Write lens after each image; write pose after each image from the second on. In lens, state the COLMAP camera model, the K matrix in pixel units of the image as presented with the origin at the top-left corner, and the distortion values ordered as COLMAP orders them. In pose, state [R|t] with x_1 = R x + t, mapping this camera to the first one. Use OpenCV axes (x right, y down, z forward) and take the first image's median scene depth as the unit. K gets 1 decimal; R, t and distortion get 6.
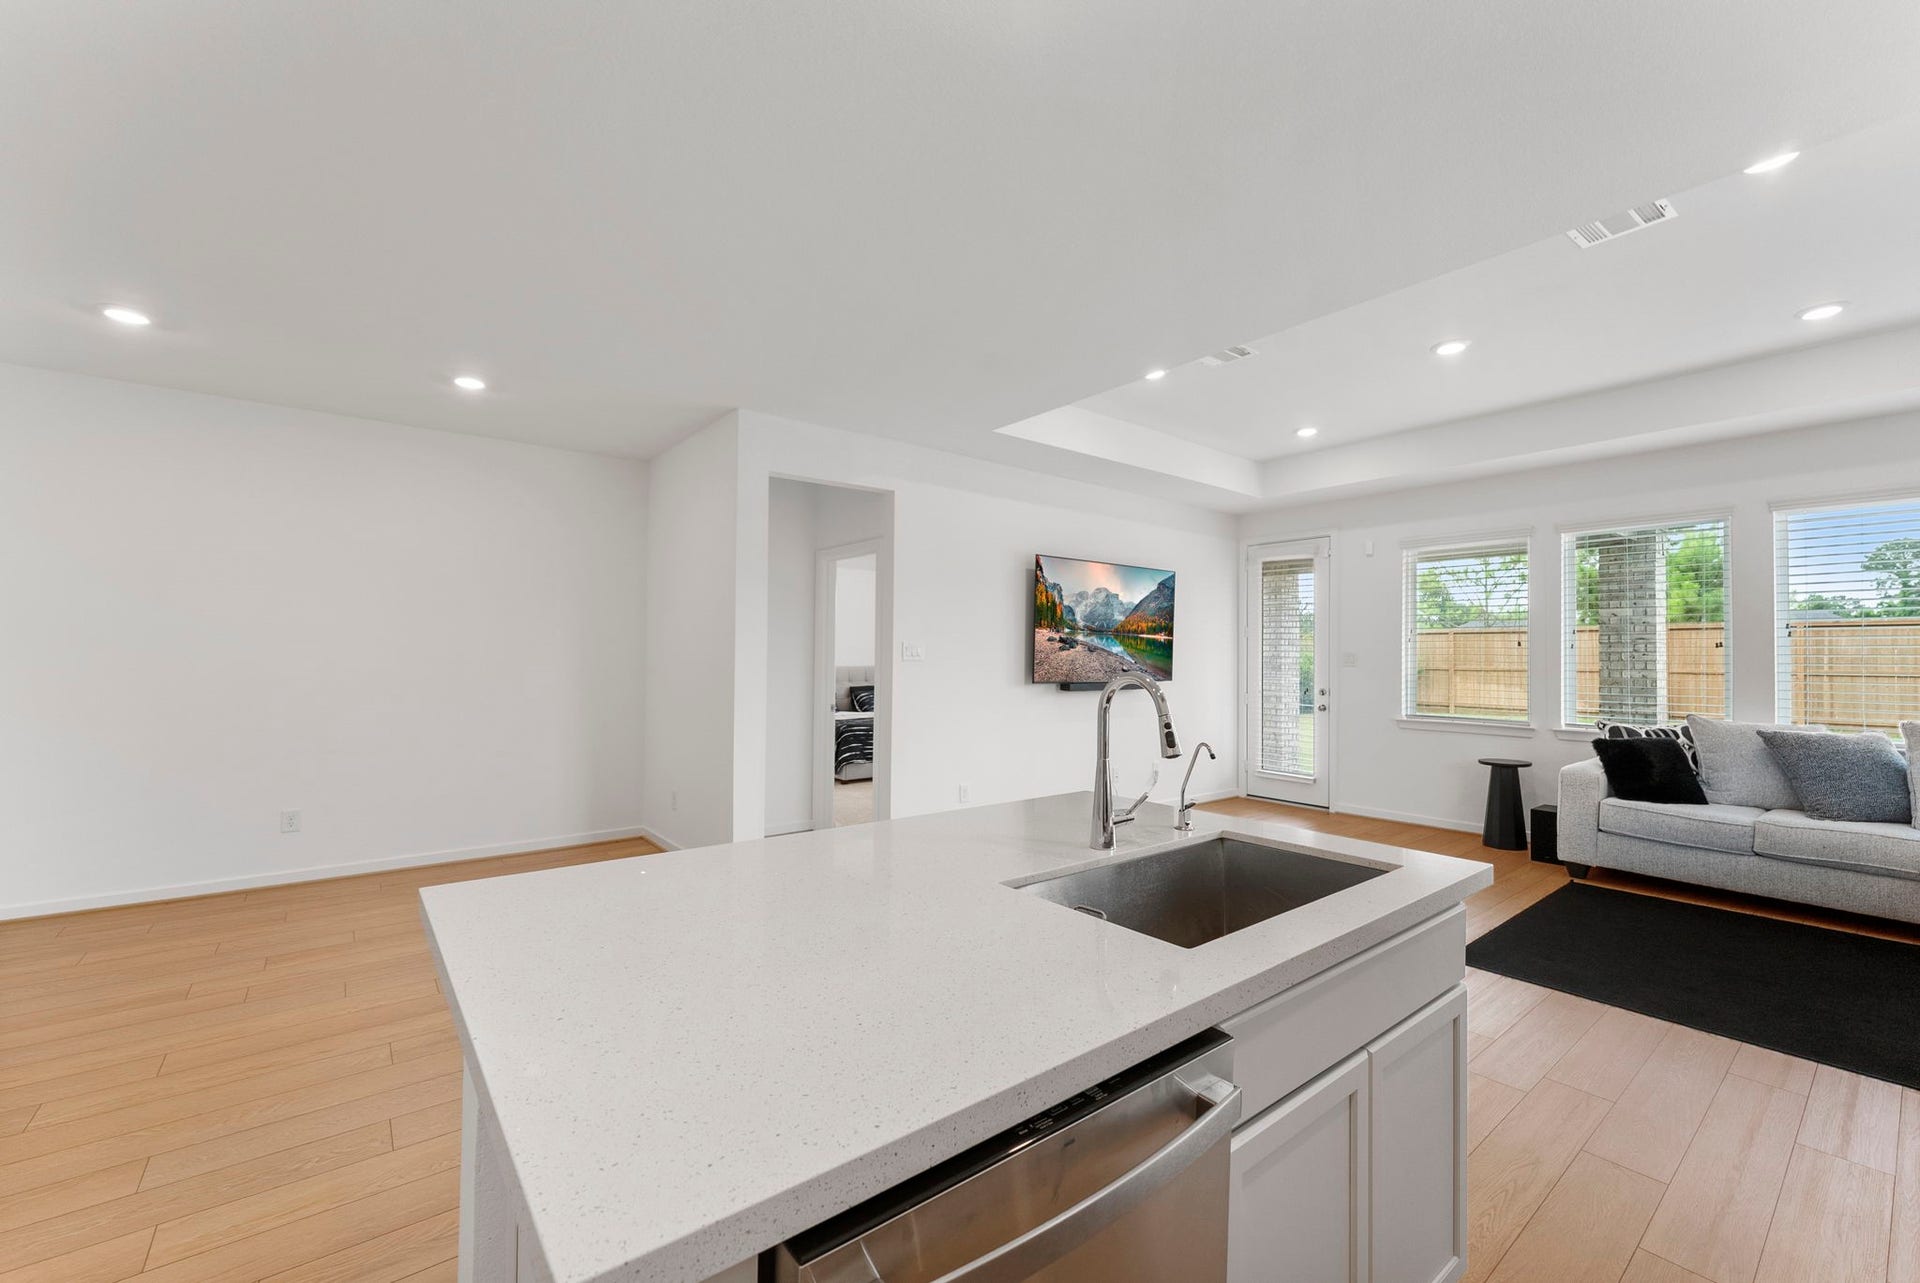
lens RADIAL K [[764.7, 0, 964.7], [0, 764.7, 649.4], [0, 0, 1]] dist [-0.013371, 0.000389]
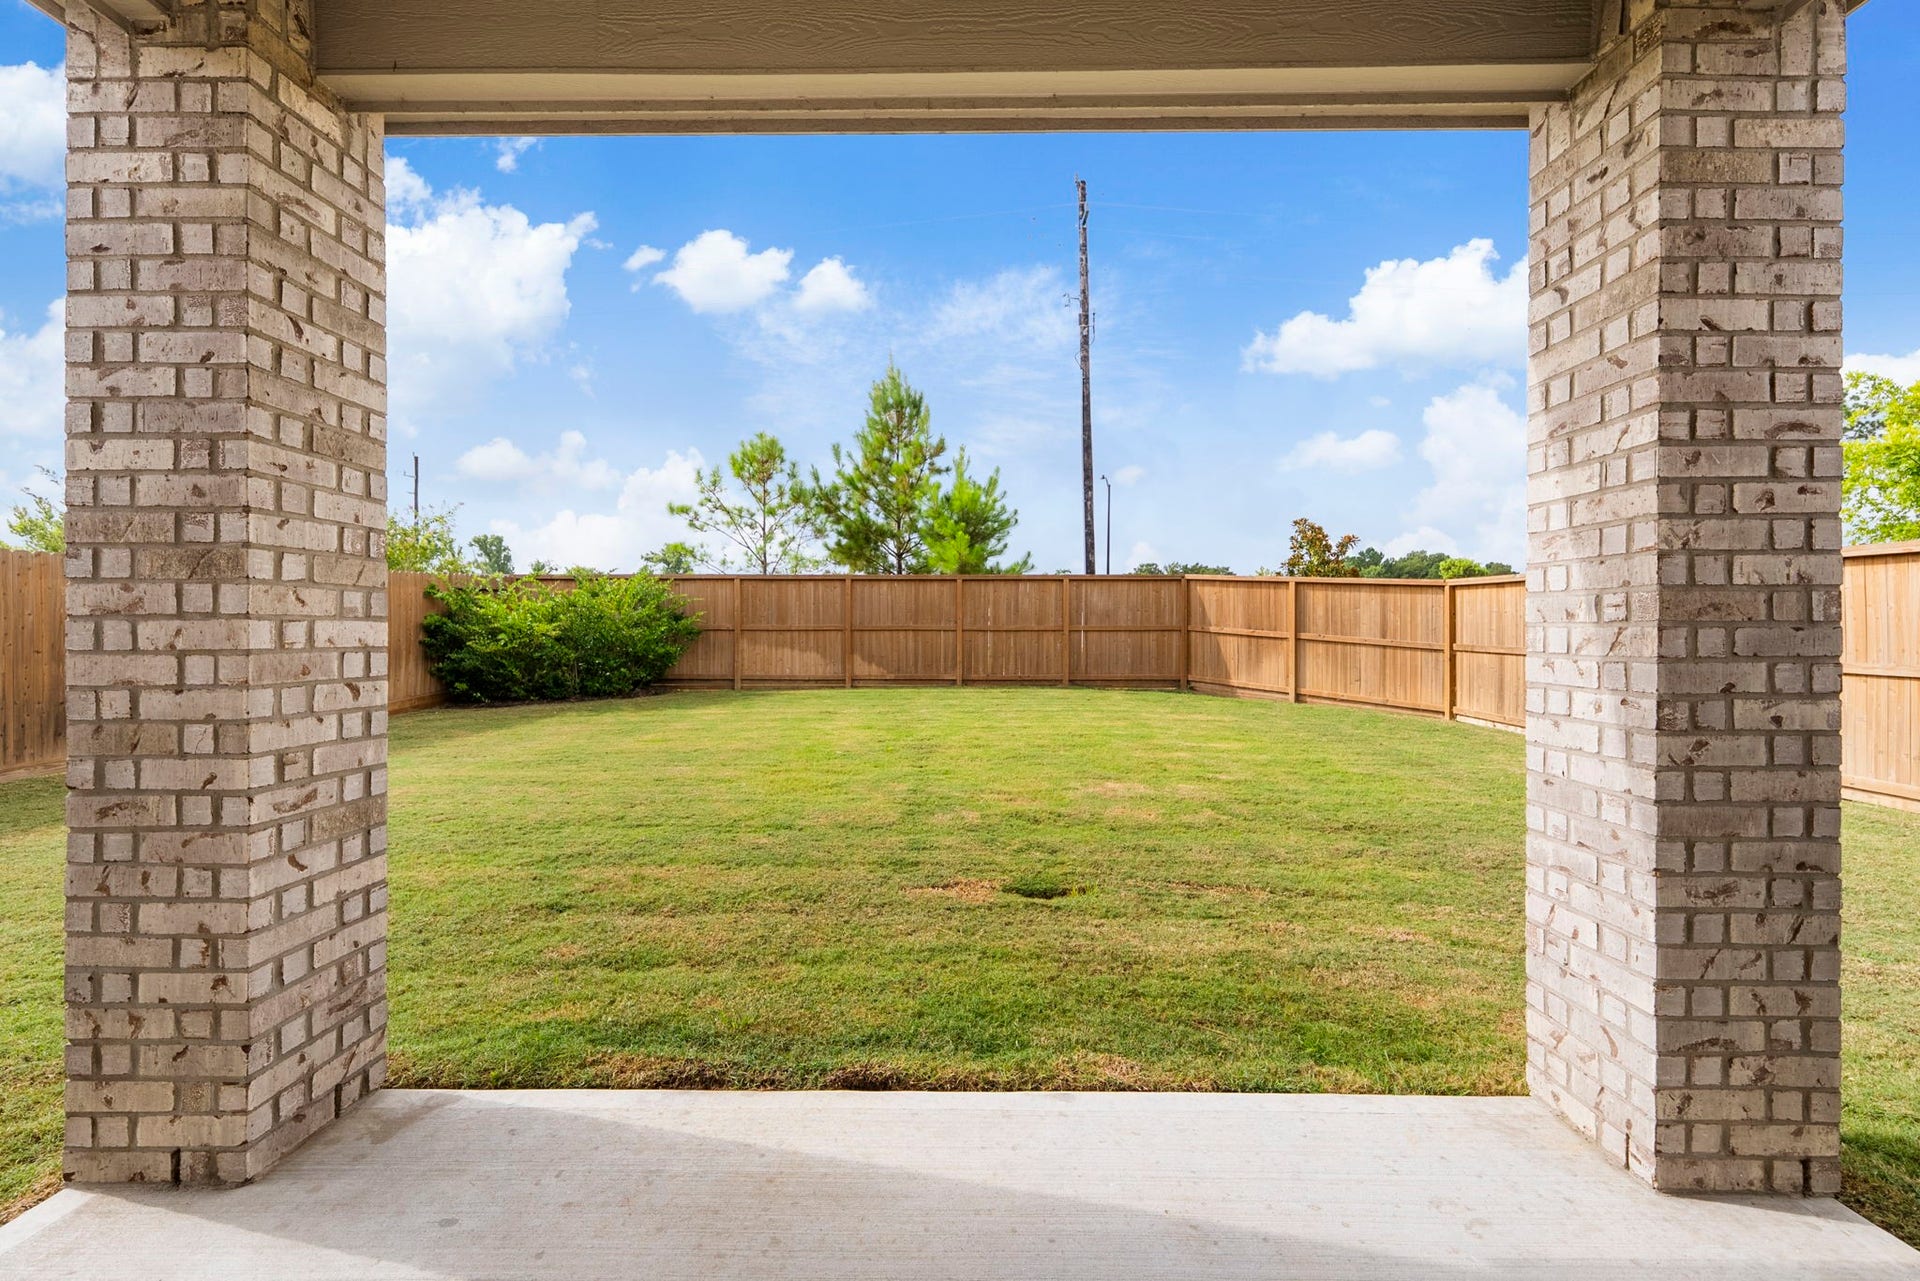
lens RADIAL K [[764.7, 0, 953.6], [0, 764.7, 639.9], [0, 0, 1]] dist [-0.013371, 0.000389]
pose [[0.615826, -0.013679, 0.787764, 0.377577], [-0.005892, 0.999741, 0.021966, 0.037471], [-0.787860, -0.018169, 0.615586, 0.757952]]
